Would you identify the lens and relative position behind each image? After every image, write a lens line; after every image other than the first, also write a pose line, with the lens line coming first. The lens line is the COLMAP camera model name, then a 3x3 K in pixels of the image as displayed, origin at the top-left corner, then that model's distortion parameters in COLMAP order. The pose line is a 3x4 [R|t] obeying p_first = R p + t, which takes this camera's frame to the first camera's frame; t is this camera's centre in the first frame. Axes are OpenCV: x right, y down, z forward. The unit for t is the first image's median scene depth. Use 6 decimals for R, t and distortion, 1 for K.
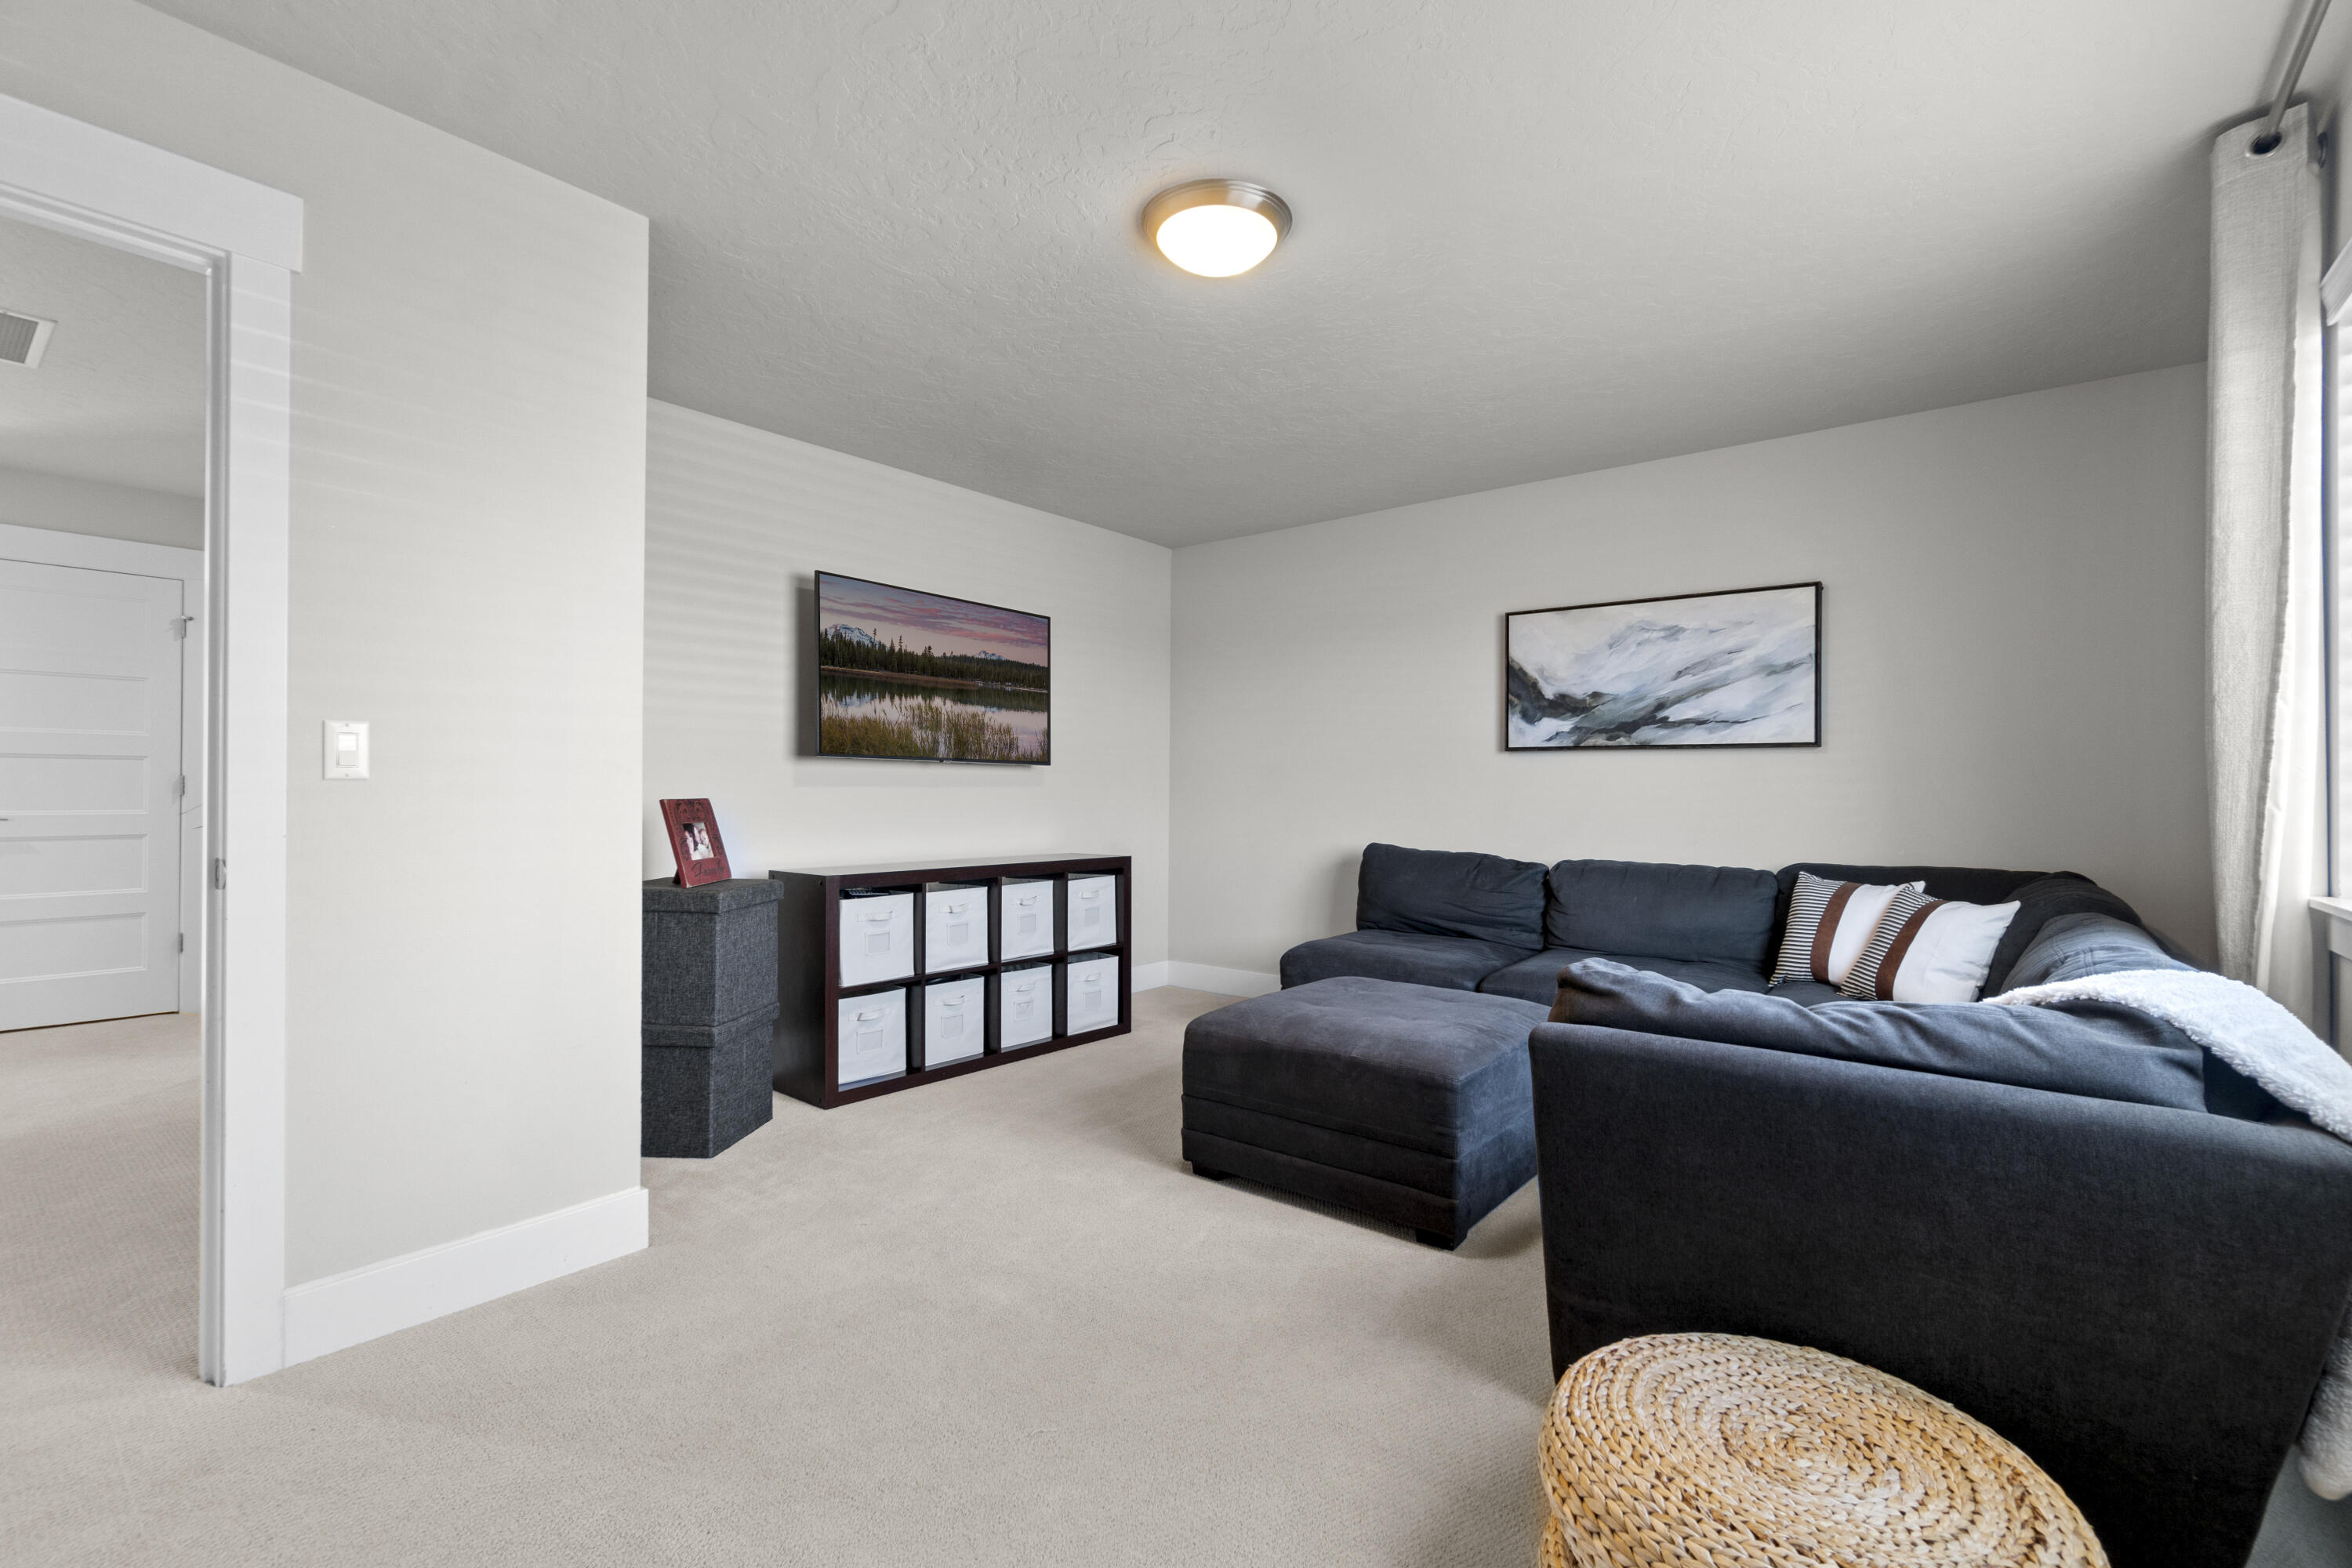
lens RADIAL K [[1026.7, 0, 1195.6], [0, 1026.7, 798.6], [0, 0, 1]] dist [-0.002094, 0.000271]
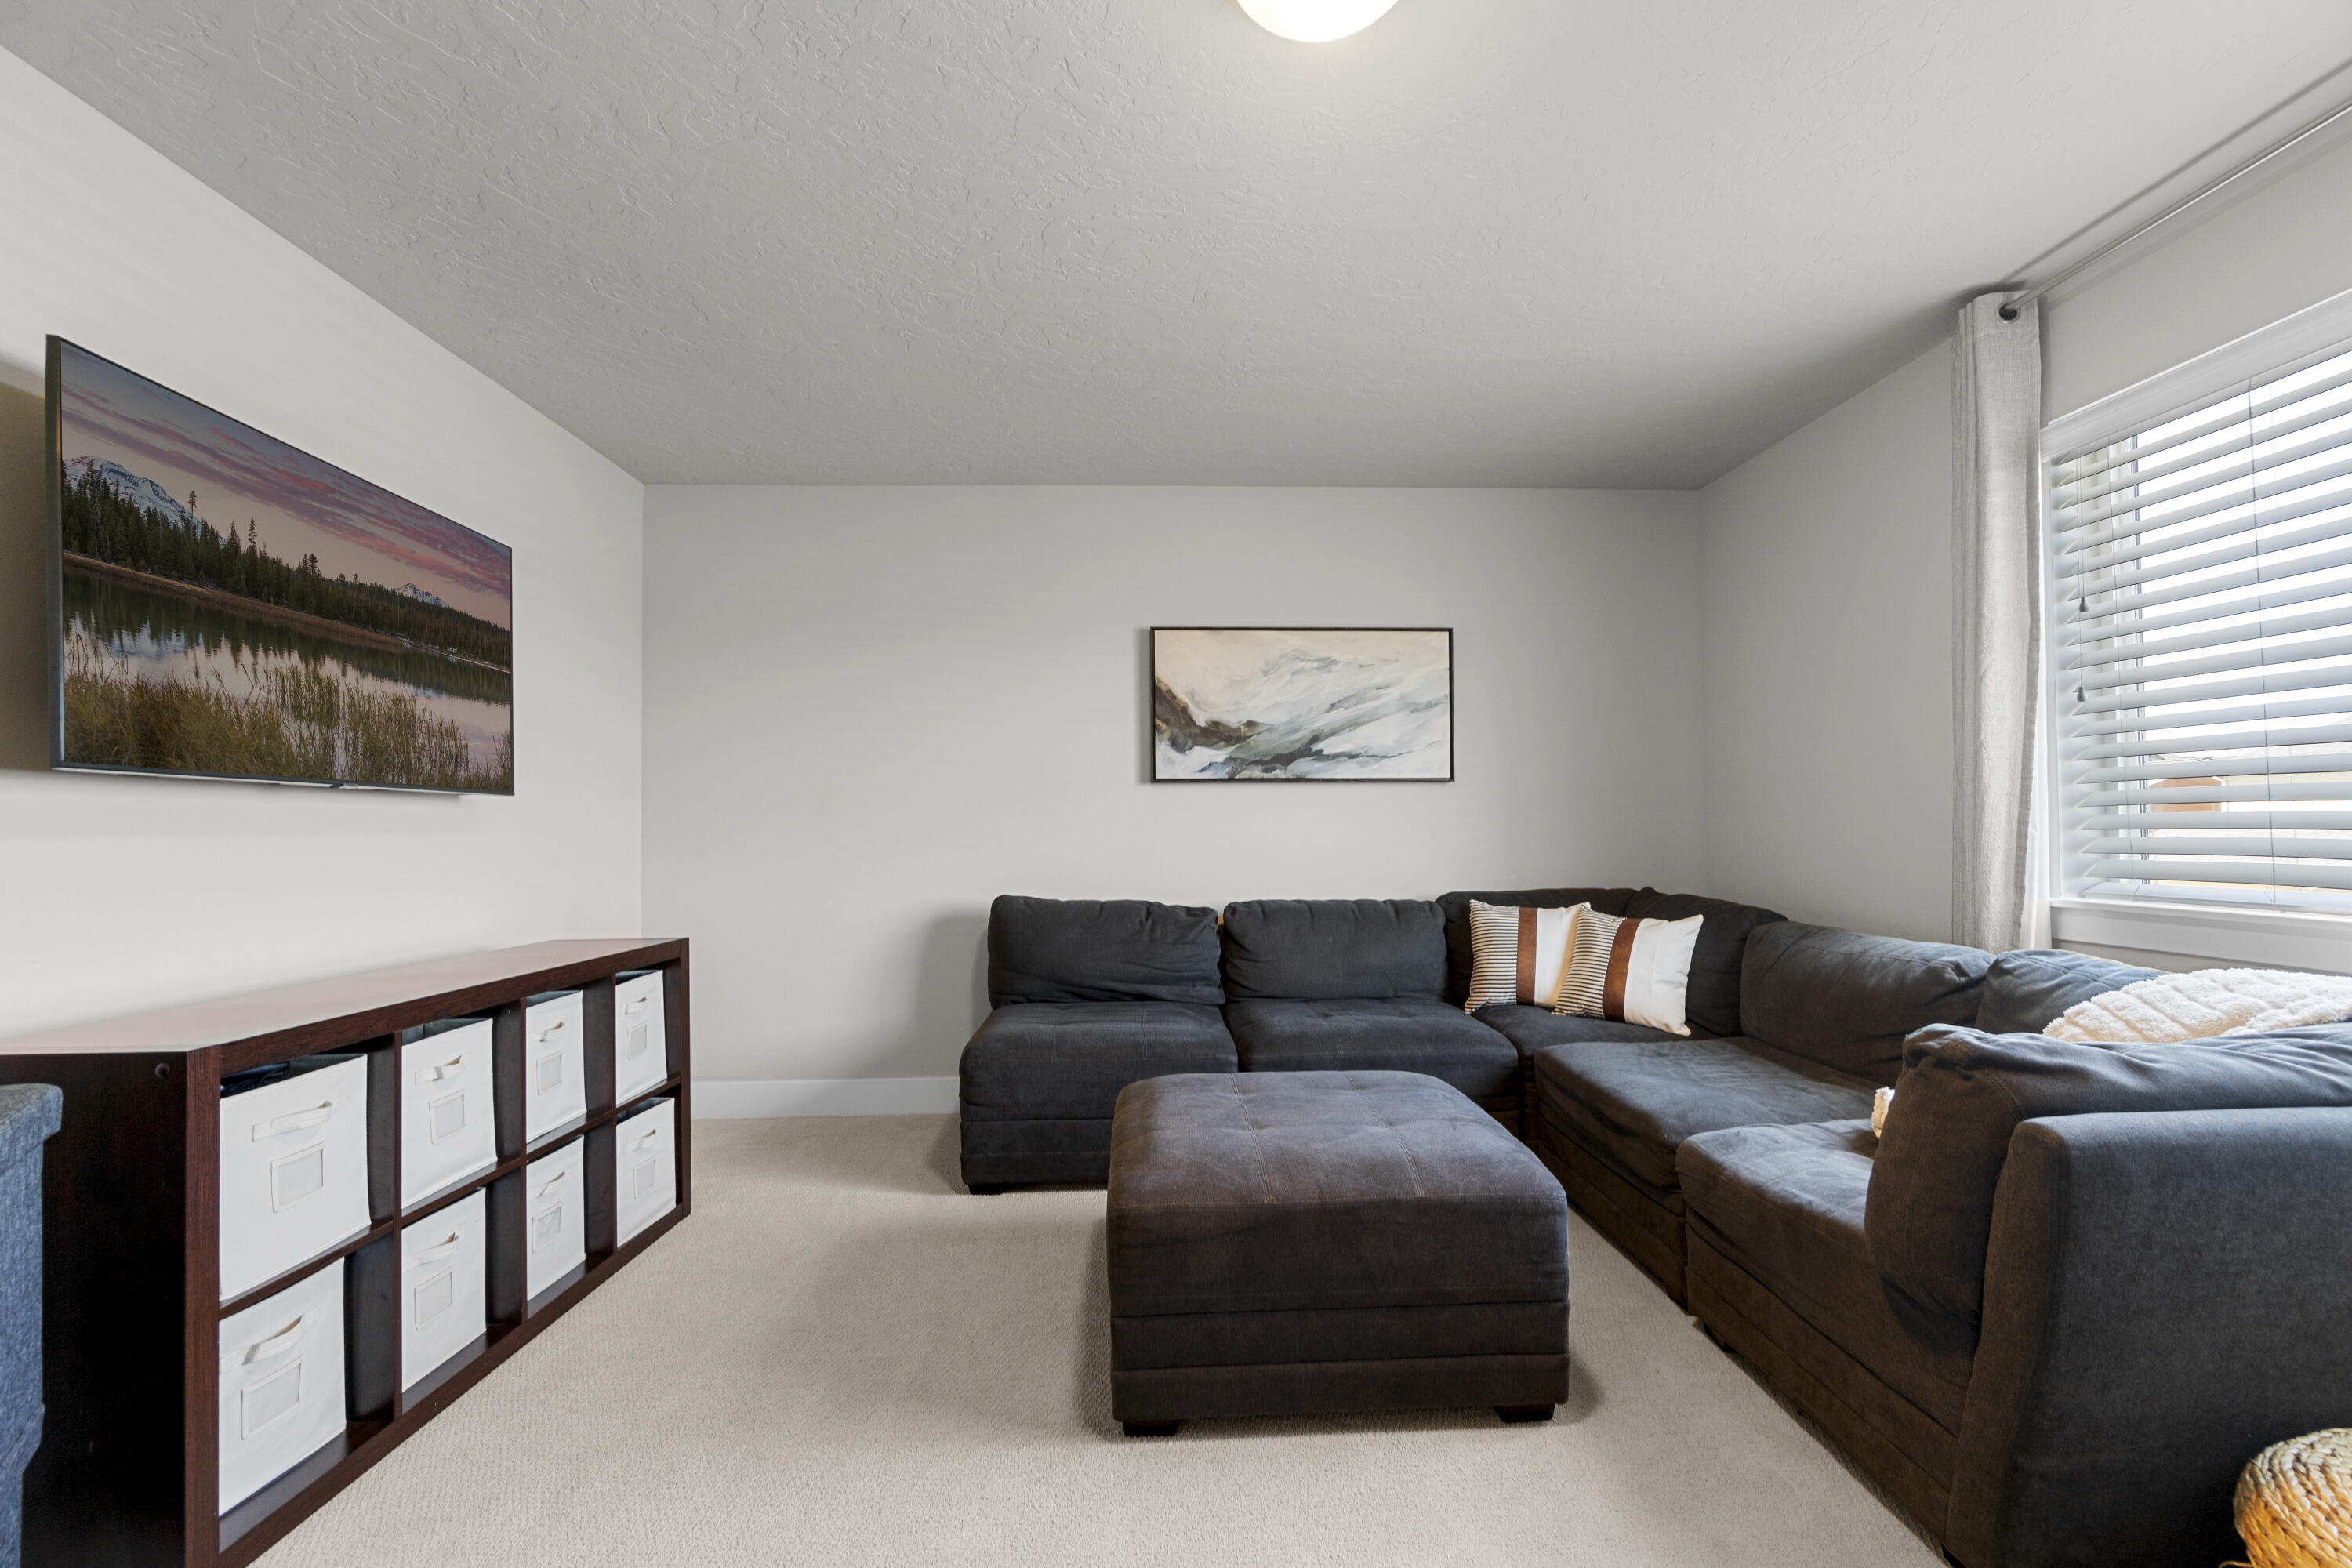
lens RADIAL K [[1006.6, 0, 1185.0], [0, 1006.6, 827.1], [0, 0, 1]] dist [-0.001200, 0.000348]
pose [[0.757249, -0.012811, 0.653001, -0.260759], [0.020218, 0.999788, -0.003831, -0.004616], [-0.652814, 0.016103, 0.757347, 0.349839]]
